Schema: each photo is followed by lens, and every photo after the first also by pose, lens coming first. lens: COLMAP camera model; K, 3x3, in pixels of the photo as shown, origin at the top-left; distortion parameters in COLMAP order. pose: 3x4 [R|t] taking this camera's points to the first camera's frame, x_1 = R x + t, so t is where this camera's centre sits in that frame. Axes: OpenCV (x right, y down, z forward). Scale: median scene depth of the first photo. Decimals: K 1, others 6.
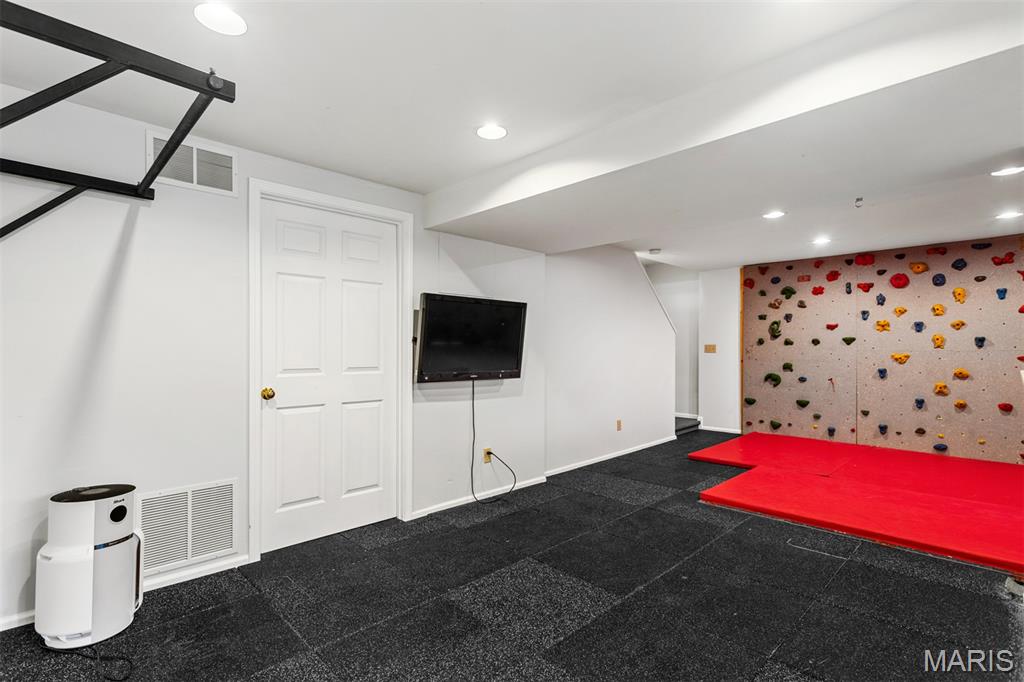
lens RADIAL K [[478.7, 0, 511.4], [0, 478.7, 347.6], [0, 0, 1]] dist [0.000844, 0.000111]
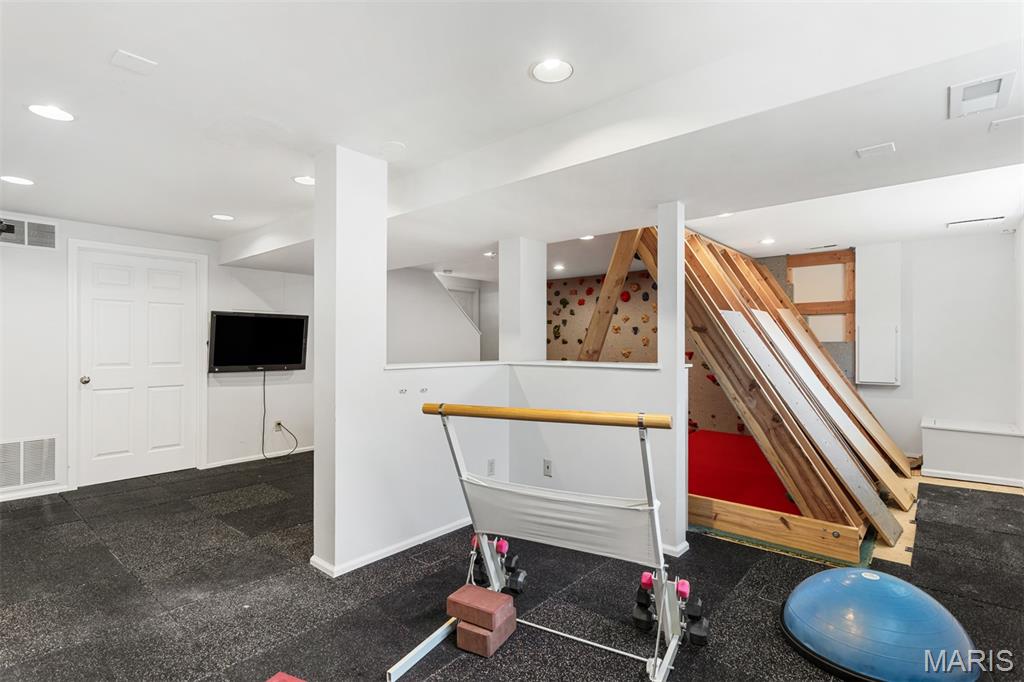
lens RADIAL K [[491.9, 0, 512.0], [0, 491.9, 341.0], [0, 0, 1]] dist [0.002217, 0.000892]
pose [[0.995726, -0.003147, 0.092307, 0.499381], [0.003674, 0.999978, -0.005536, -0.009416], [-0.092287, 0.005851, 0.995715, -0.485556]]
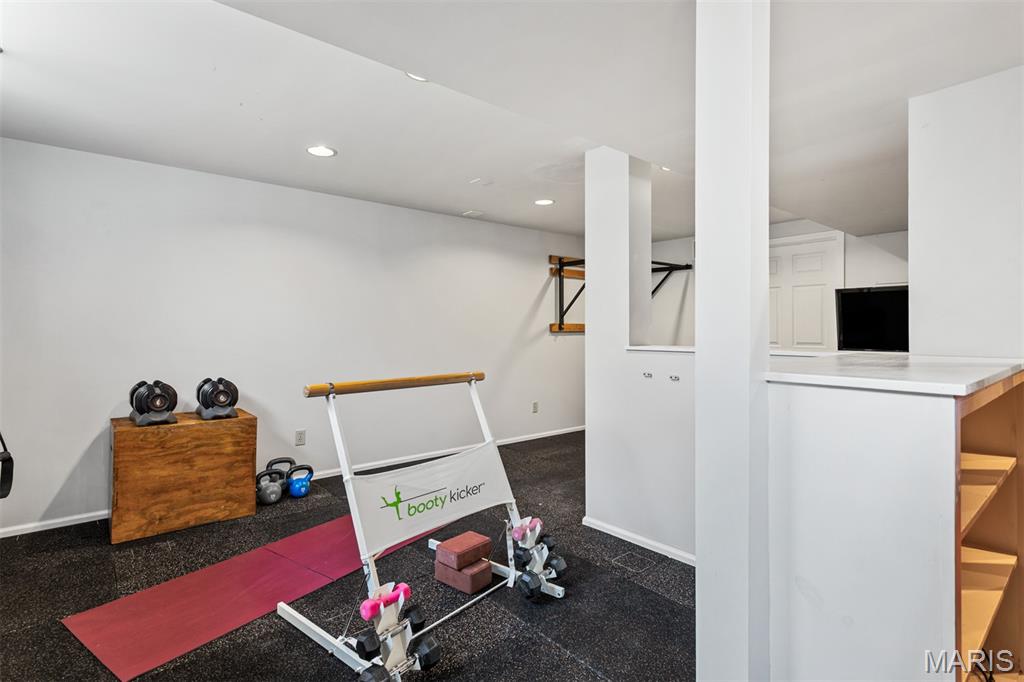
lens RADIAL K [[510.8, 0, 501.4], [0, 510.8, 328.8], [0, 0, 1]] dist [0.030335, -0.000010]
pose [[-0.080323, -0.004756, -0.996758, 1.181927], [0.007922, 0.999954, -0.005410, -0.000421], [0.996737, -0.008330, -0.080282, 0.174905]]
